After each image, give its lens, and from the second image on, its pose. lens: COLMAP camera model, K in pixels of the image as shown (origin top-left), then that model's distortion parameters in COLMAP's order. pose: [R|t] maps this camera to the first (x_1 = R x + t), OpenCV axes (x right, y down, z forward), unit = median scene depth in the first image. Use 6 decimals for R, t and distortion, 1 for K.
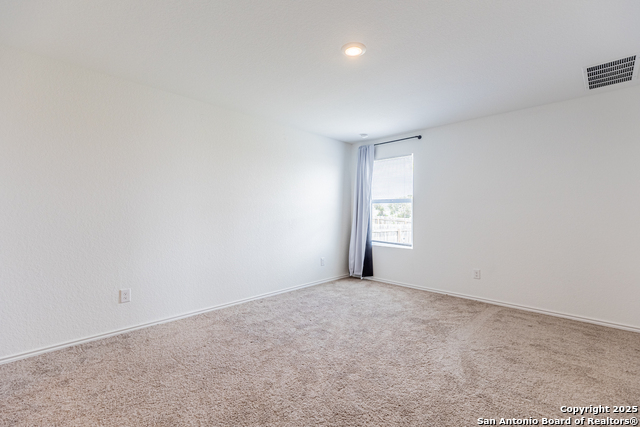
lens RADIAL K [[288.3, 0, 321.8], [0, 288.3, 212.4], [0, 0, 1]] dist [0.000953, -0.000186]
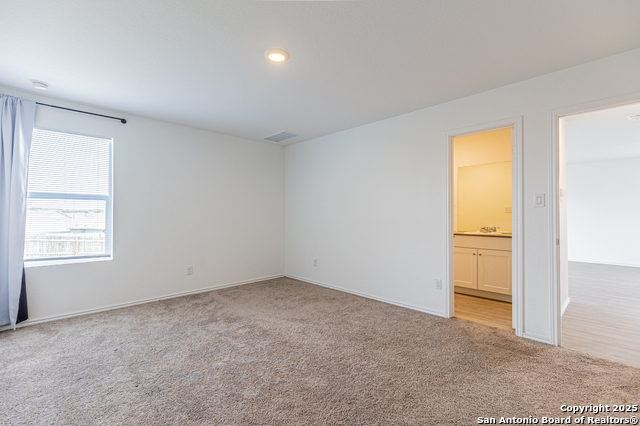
lens RADIAL K [[288.3, 0, 321.8], [0, 288.3, 211.9], [0, 0, 1]] dist [0.000953, -0.000186]
pose [[0.007994, 0.007355, 0.999941, -0.455542], [-0.002241, 0.999971, -0.007338, 0.001118], [-0.999966, -0.002183, 0.008010, 0.413896]]
